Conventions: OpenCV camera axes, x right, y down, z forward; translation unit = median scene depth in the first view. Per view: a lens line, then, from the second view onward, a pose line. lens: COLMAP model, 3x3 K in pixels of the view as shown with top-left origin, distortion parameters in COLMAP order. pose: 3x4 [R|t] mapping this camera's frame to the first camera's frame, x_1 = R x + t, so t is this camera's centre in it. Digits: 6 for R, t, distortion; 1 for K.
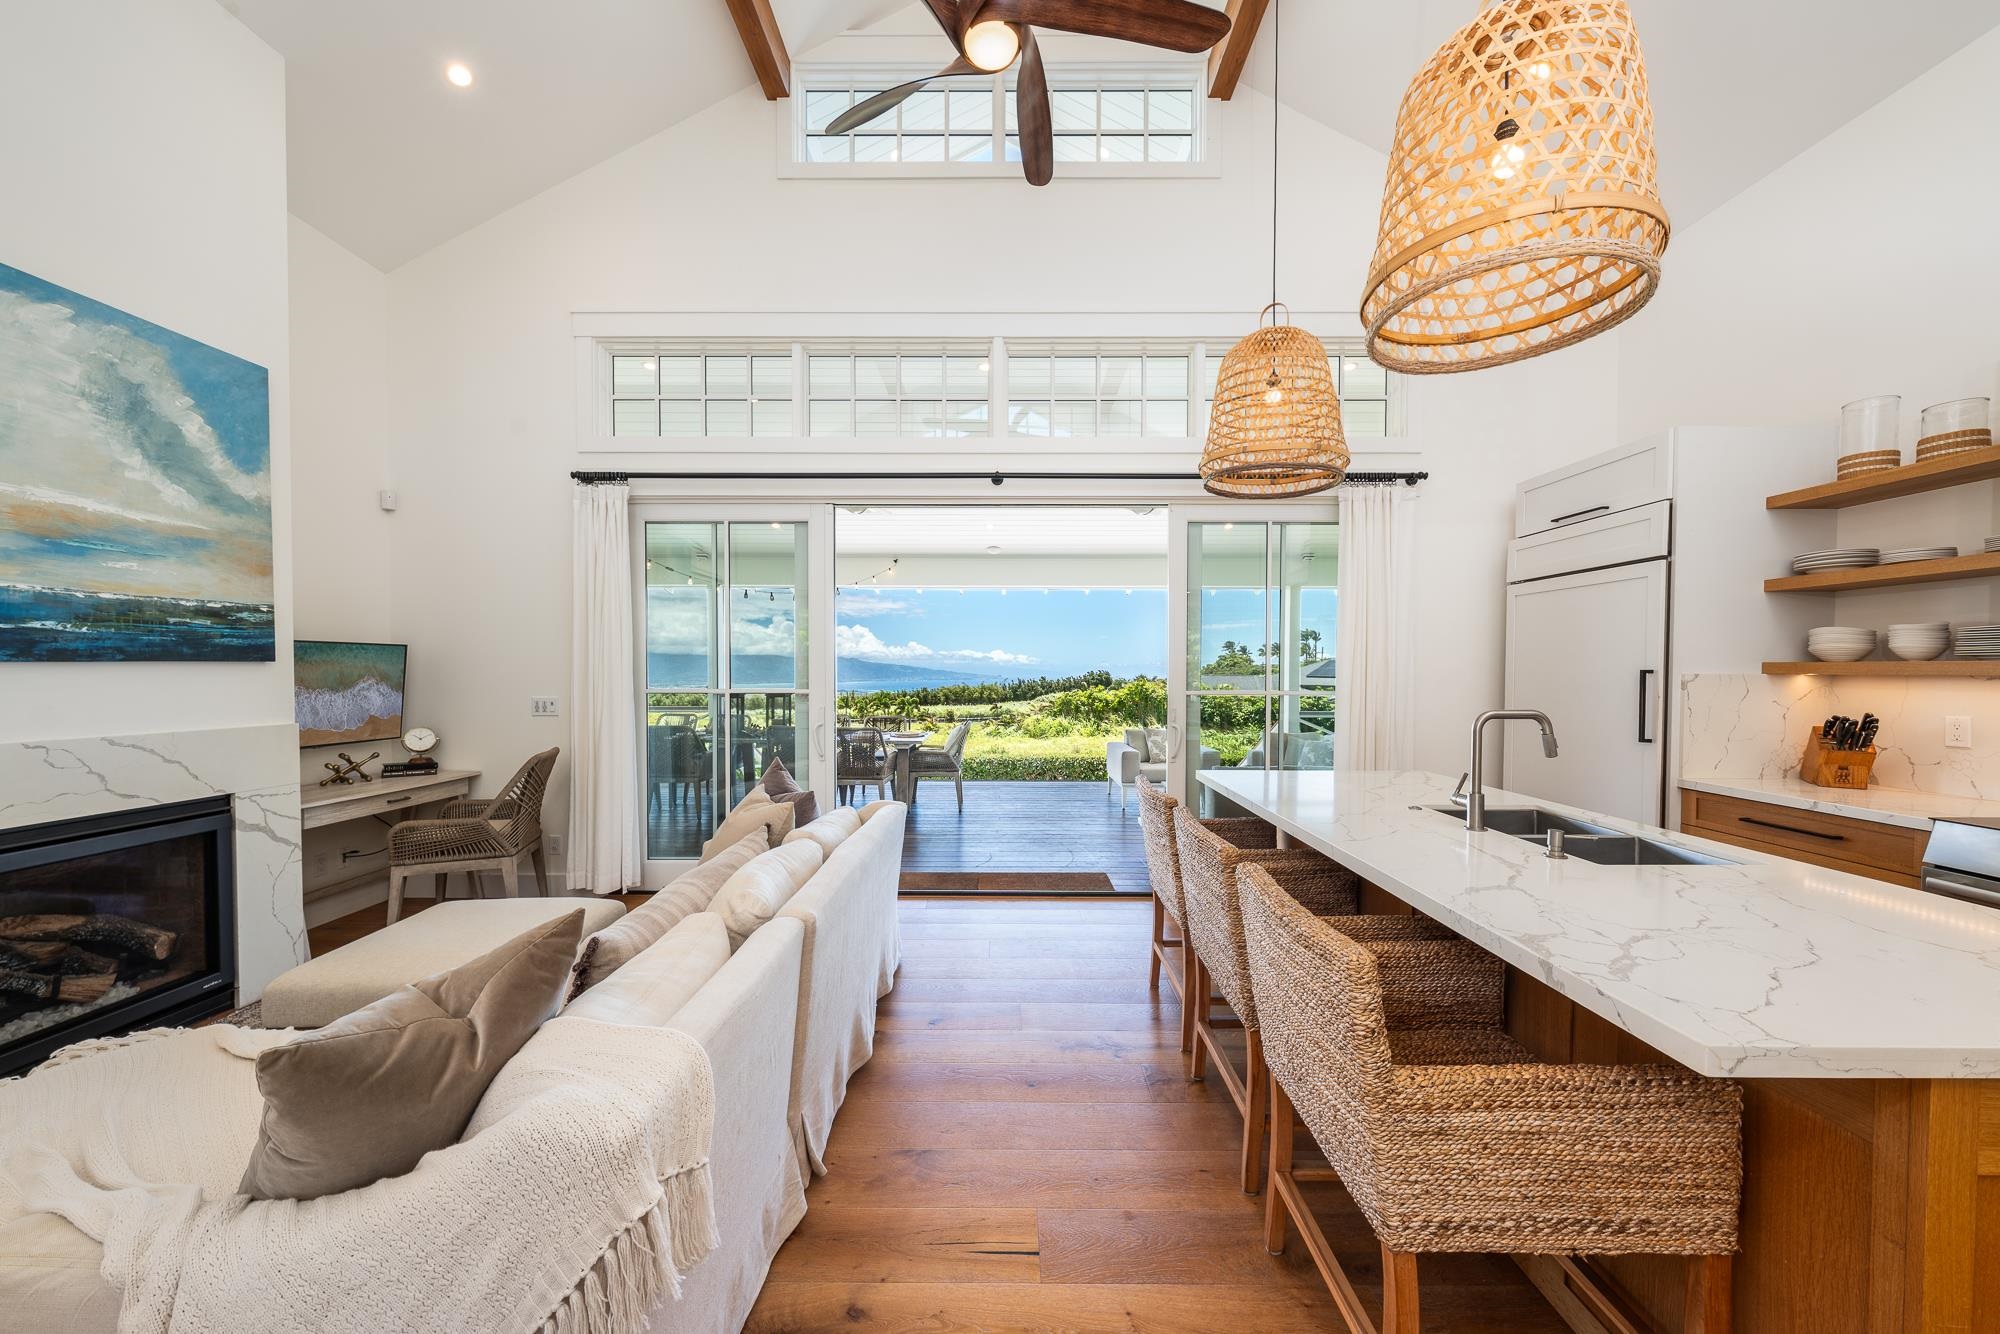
lens RADIAL K [[710.4, 0, 1003.4], [0, 710.4, 687.6], [0, 0, 1]] dist [0.001764, 0.000151]
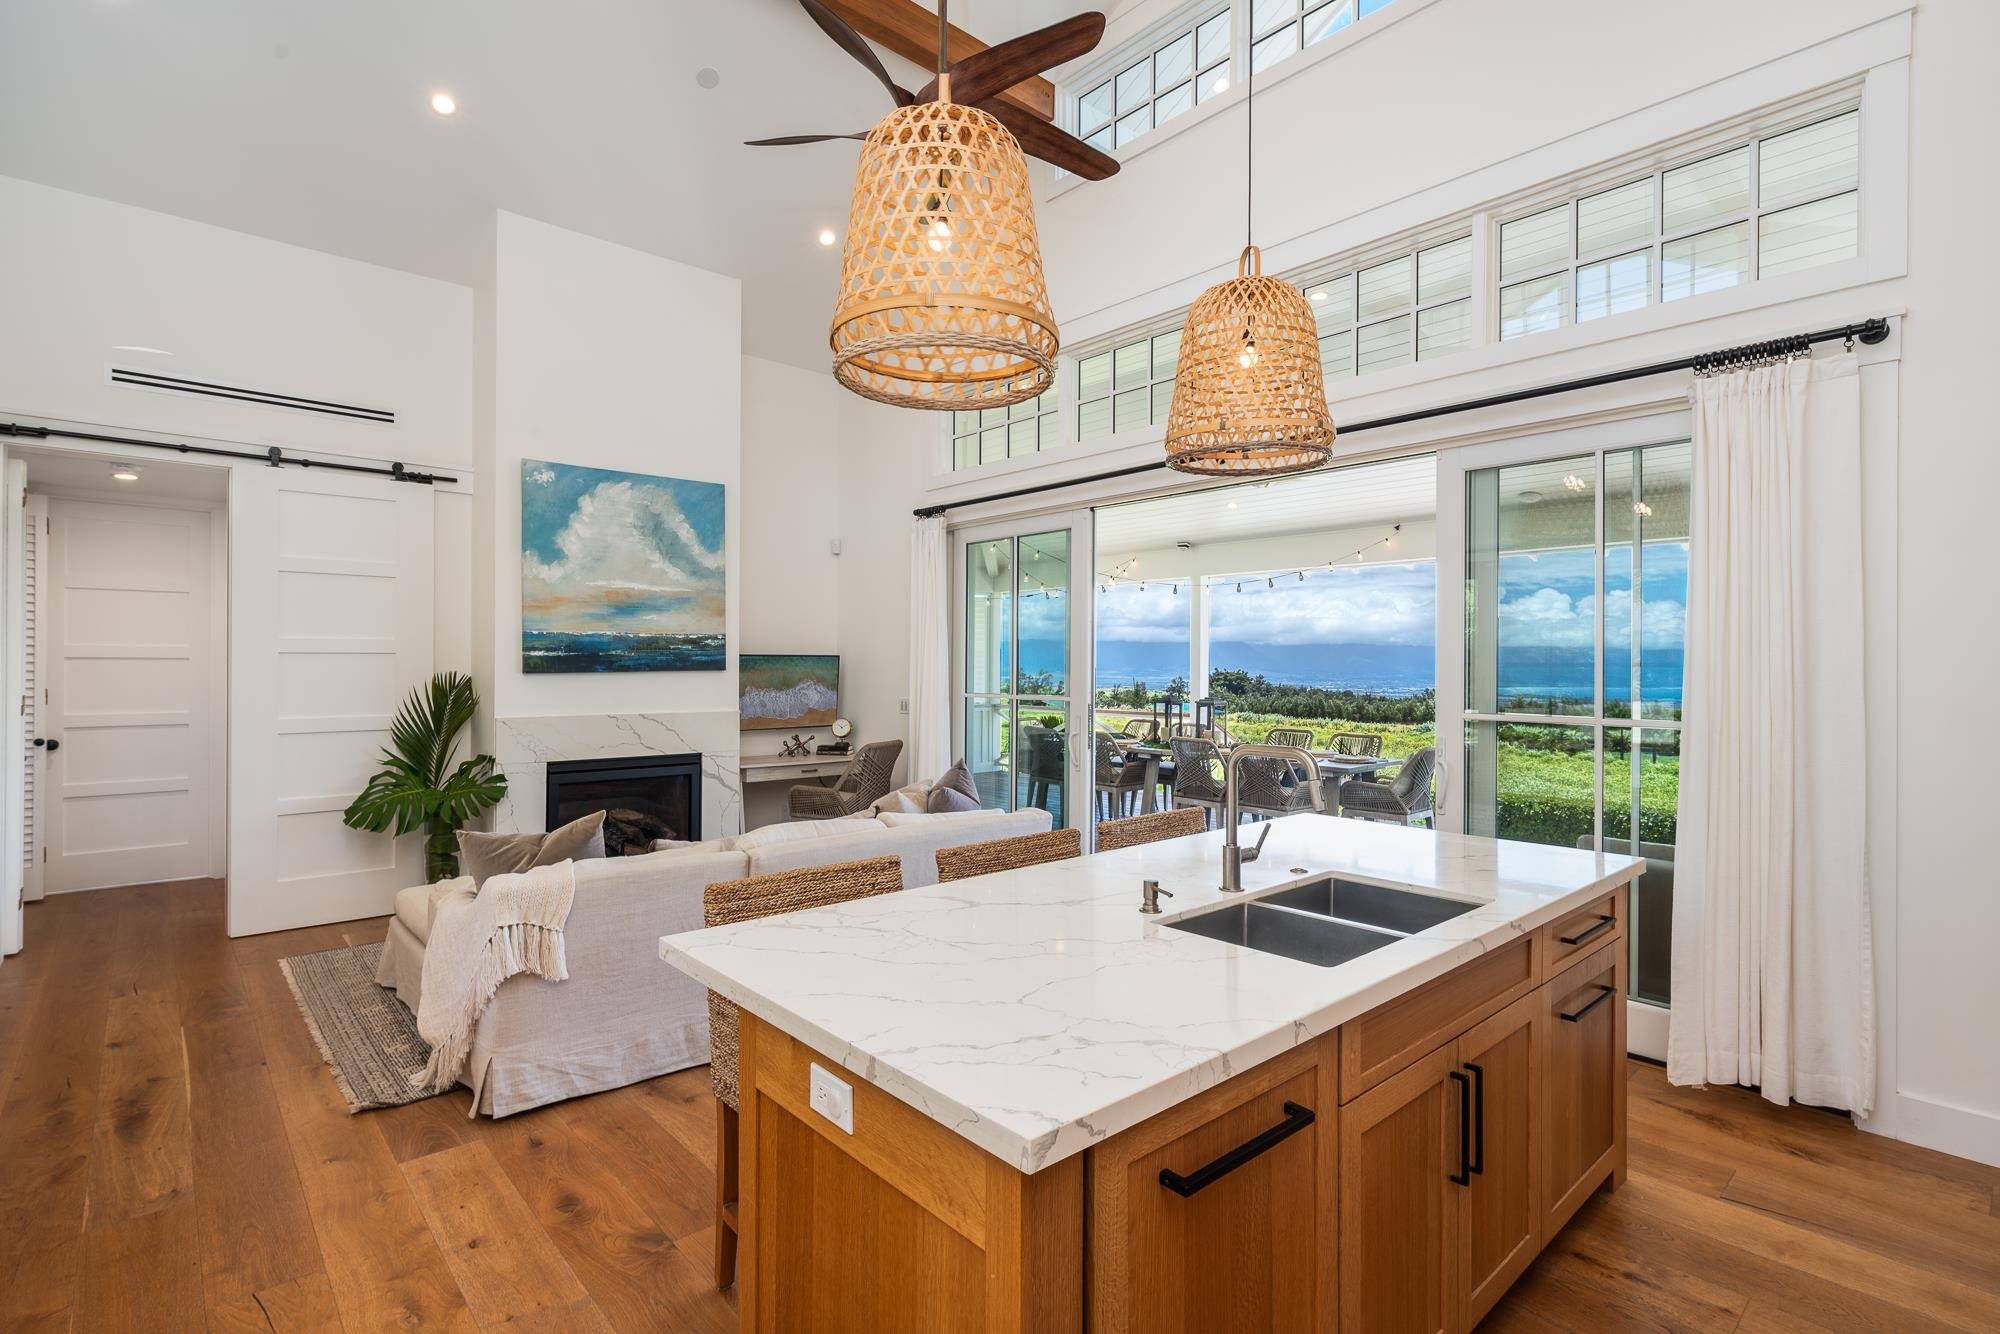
lens RADIAL K [[968.6, 0, 1001.1], [0, 968.6, 659.6], [0, 0, 1]] dist [-0.004446, 0.000860]
pose [[0.666700, -0.004475, -0.745313, 0.967076], [-0.019502, 0.999535, -0.023446, -0.022656], [0.745071, 0.030166, 0.666302, 0.041343]]
